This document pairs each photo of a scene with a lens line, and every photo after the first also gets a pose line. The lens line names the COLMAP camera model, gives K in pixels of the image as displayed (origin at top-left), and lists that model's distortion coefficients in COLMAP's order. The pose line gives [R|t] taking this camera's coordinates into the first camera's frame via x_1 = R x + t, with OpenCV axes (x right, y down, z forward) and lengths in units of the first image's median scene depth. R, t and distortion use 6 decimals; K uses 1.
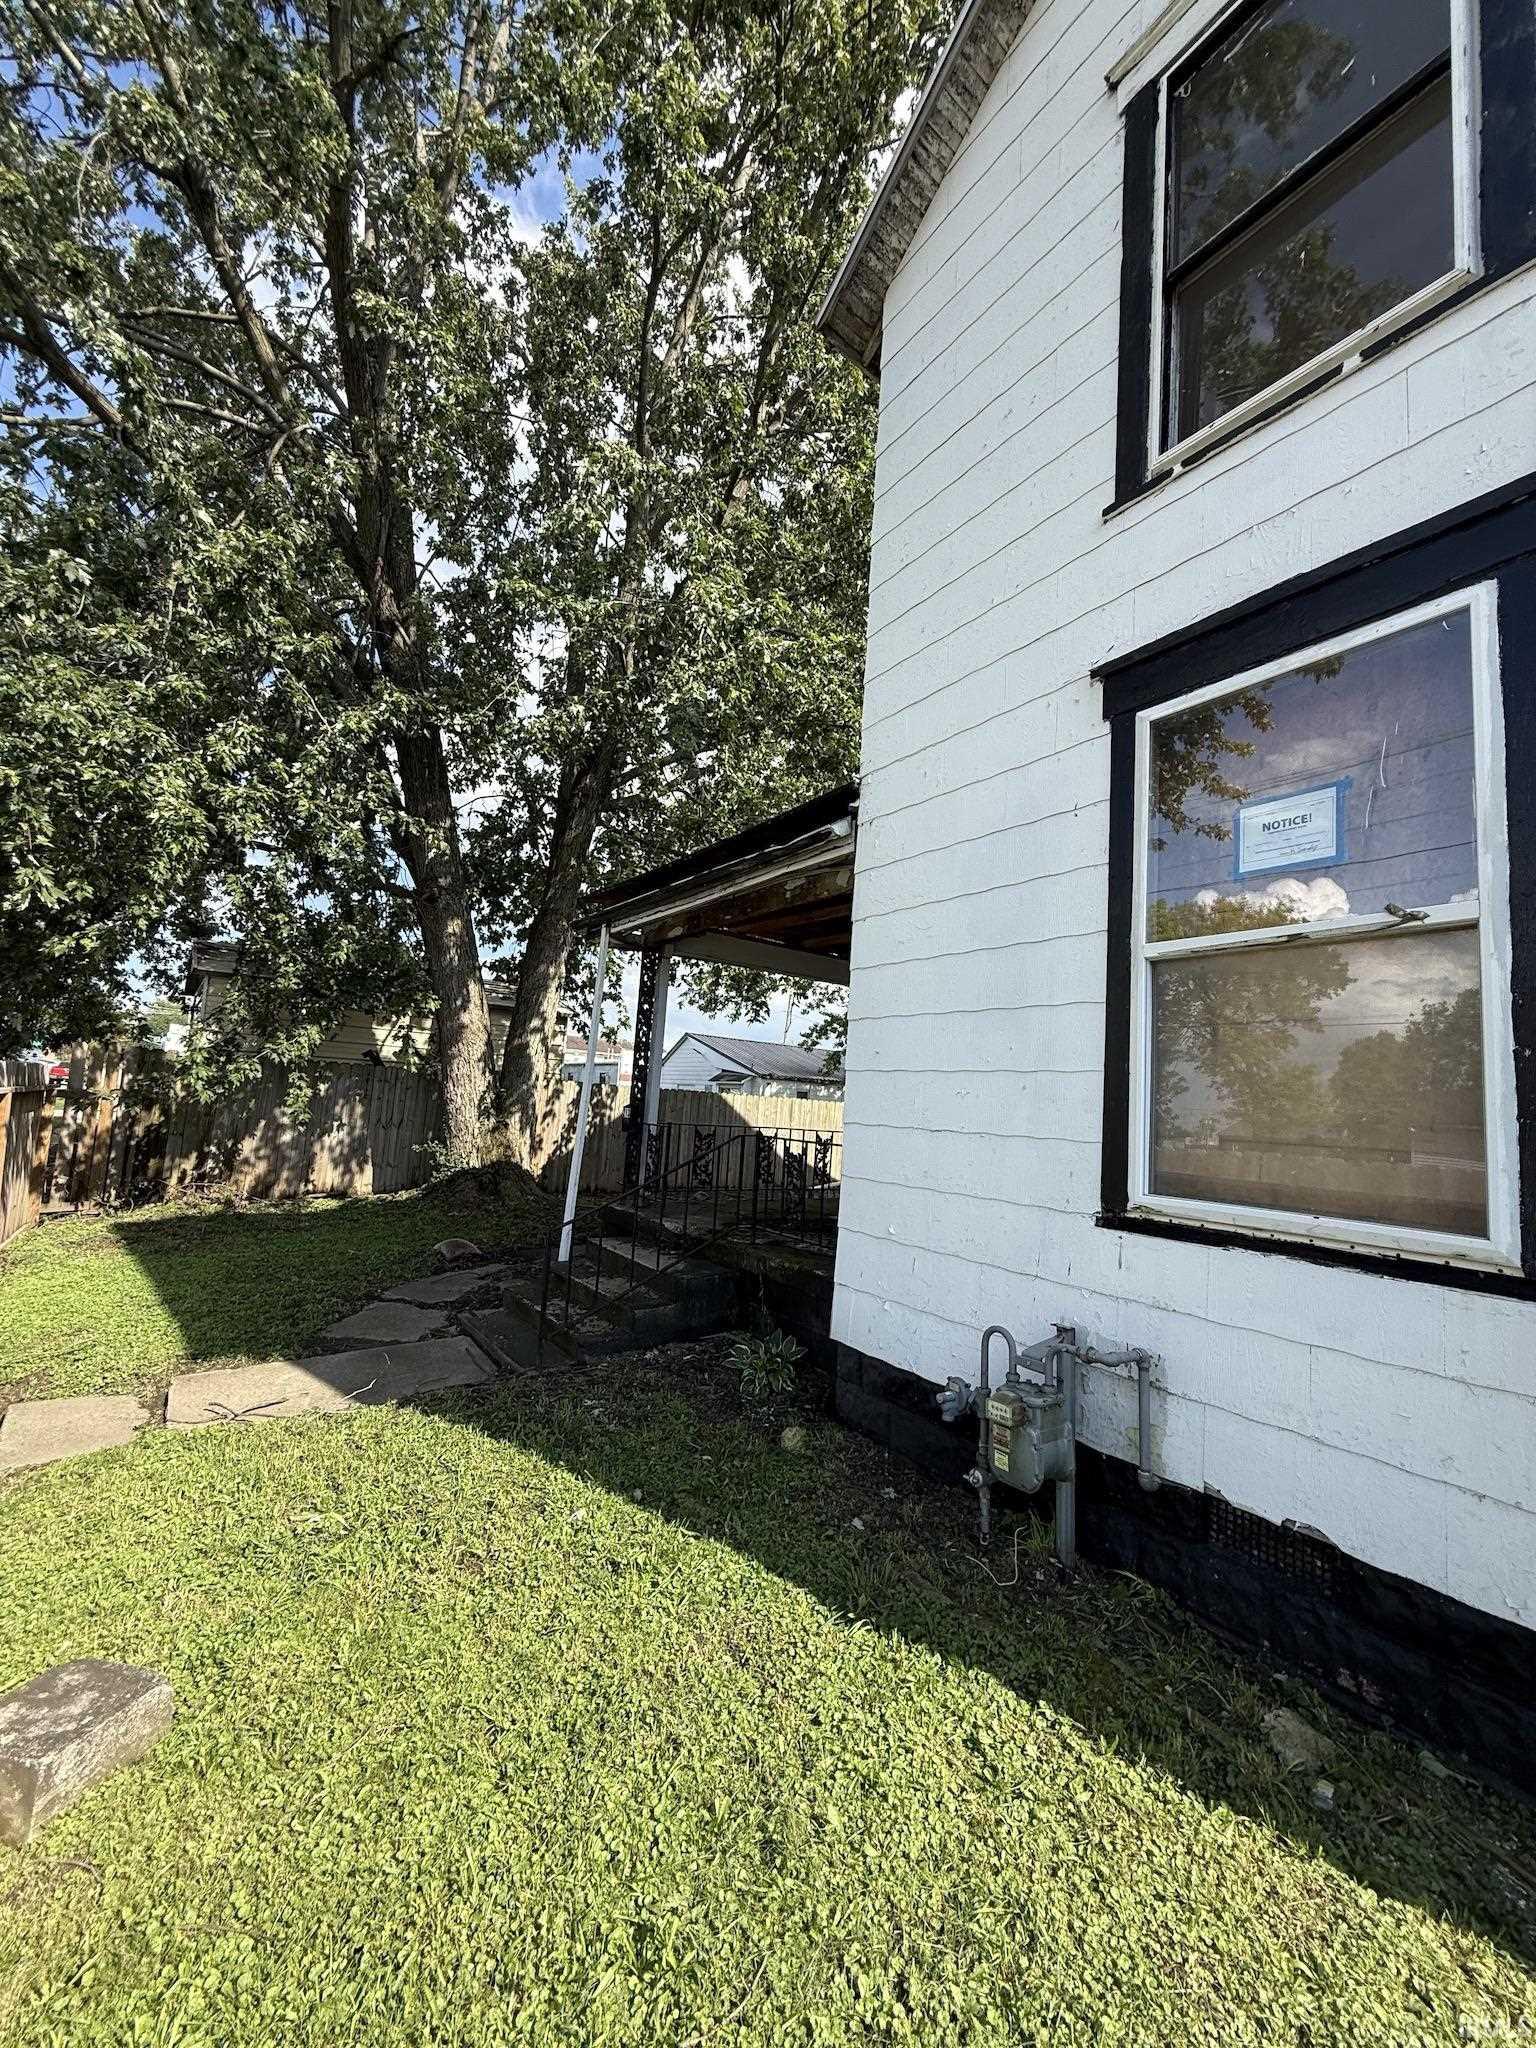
lens RADIAL K [[815.2, 0, 768.8], [0, 815.2, 1022.6], [0, 0, 1]] dist [-0.001756, 0.000201]
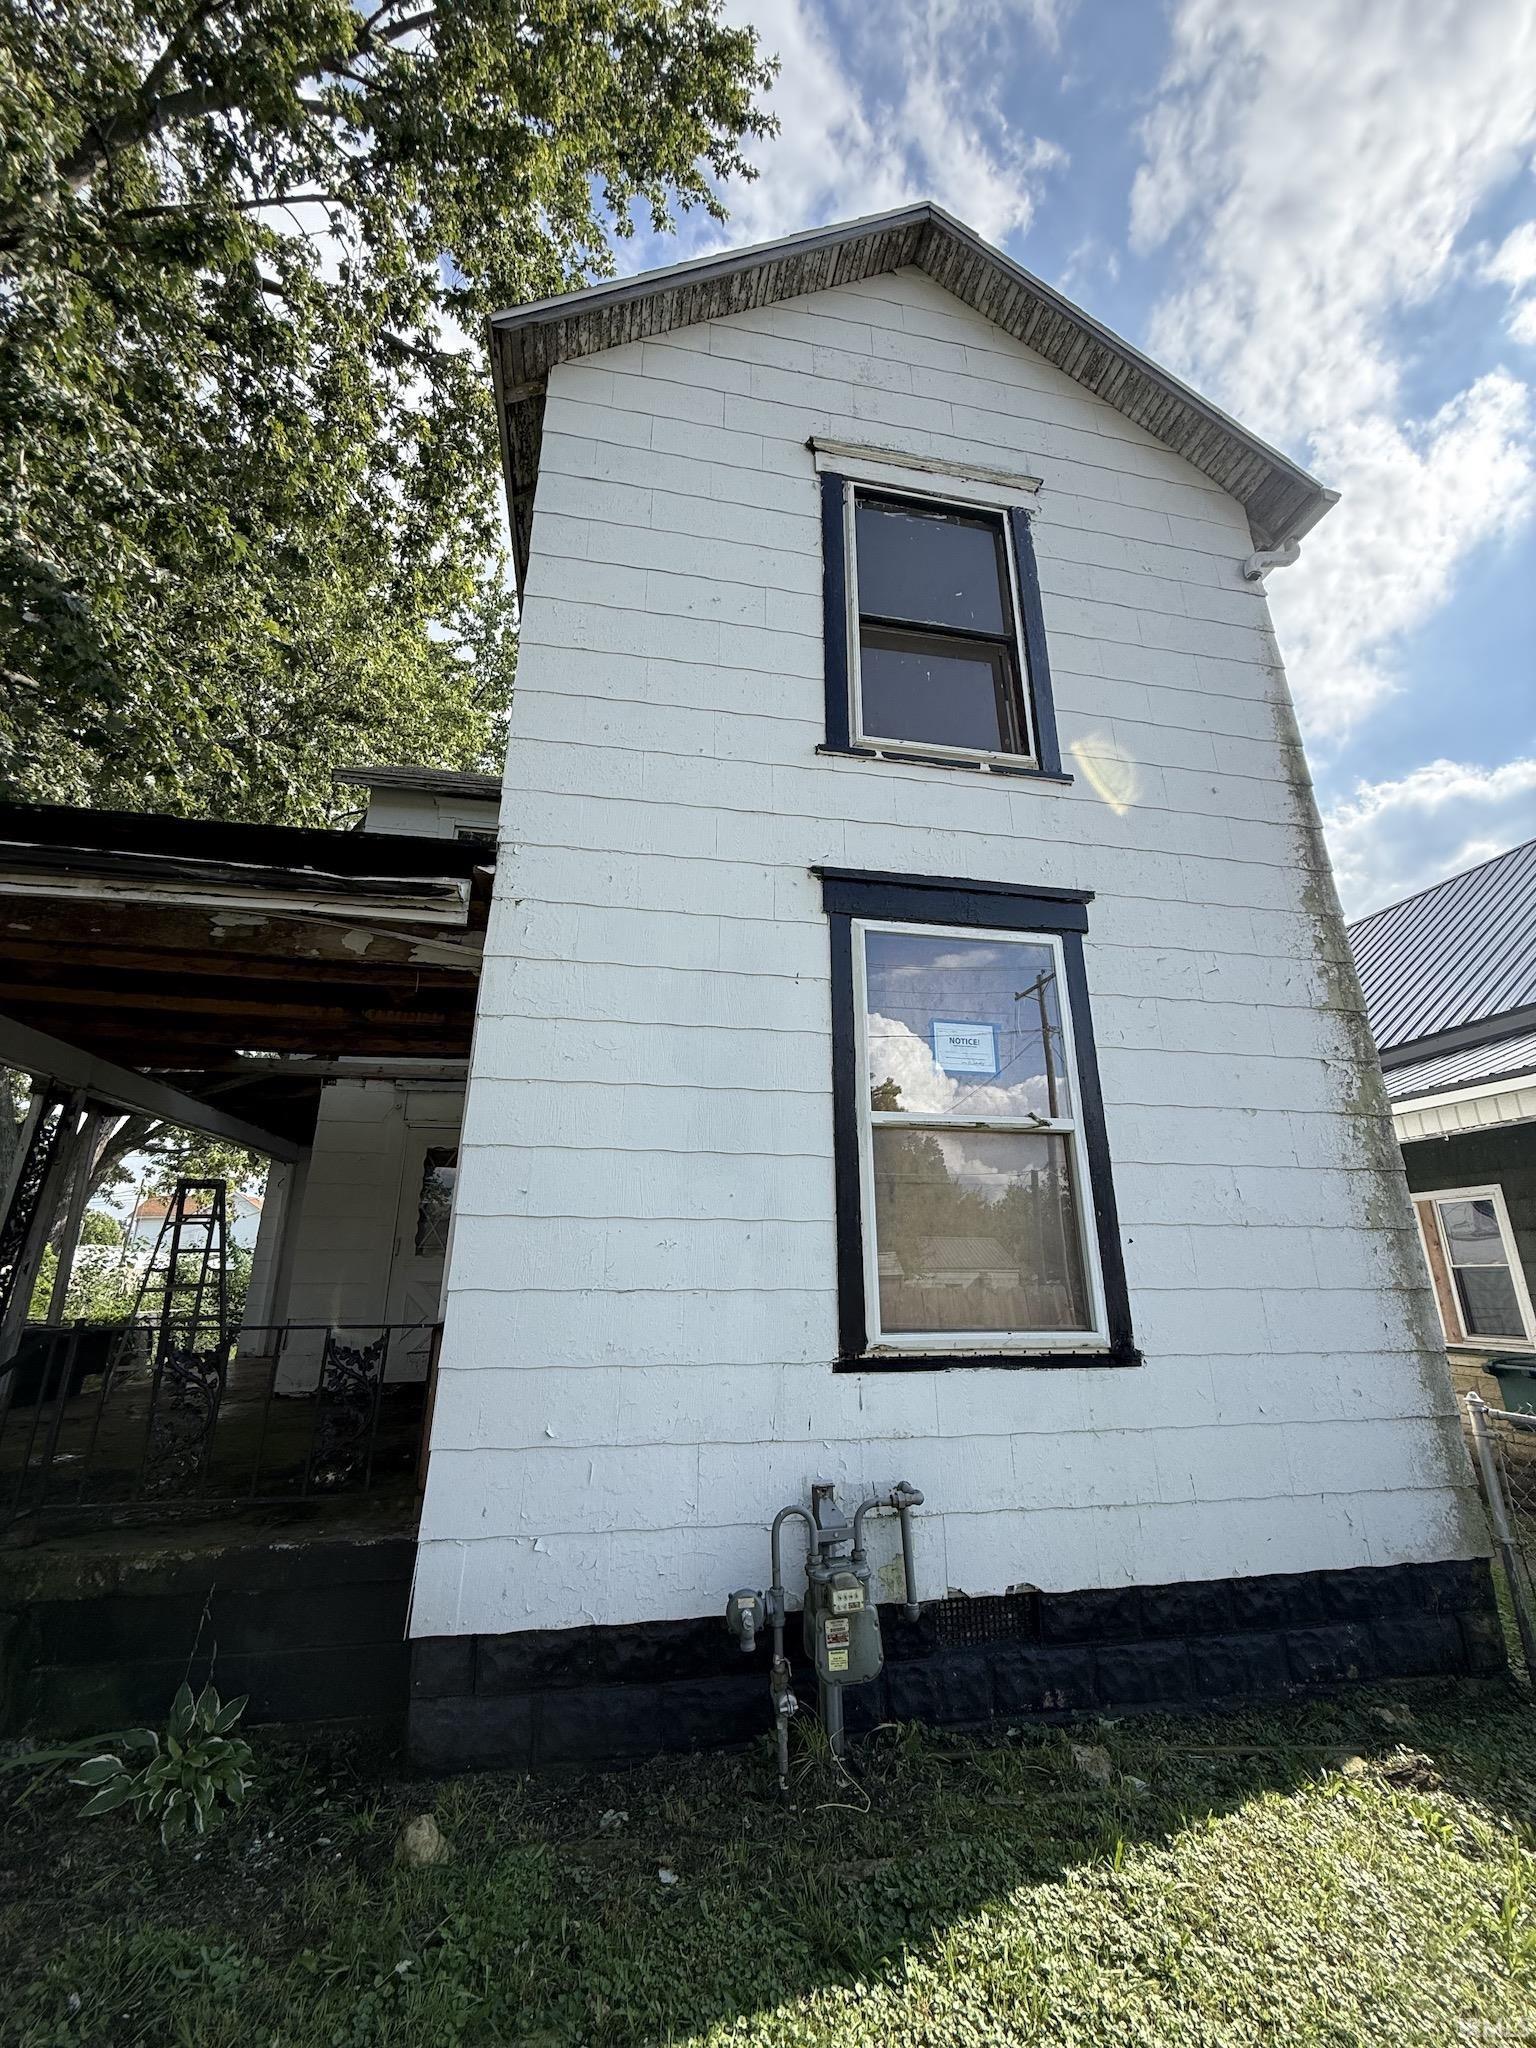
lens RADIAL K [[819.6, 0, 768.4], [0, 819.6, 1019.9], [0, 0, 1]] dist [-0.000499, -0.000170]
pose [[0.415803, 0.216386, 0.883337, -0.655858], [-0.068208, 0.975967, -0.206970, 0.029678], [-0.906893, 0.025808, 0.420569, 0.611853]]
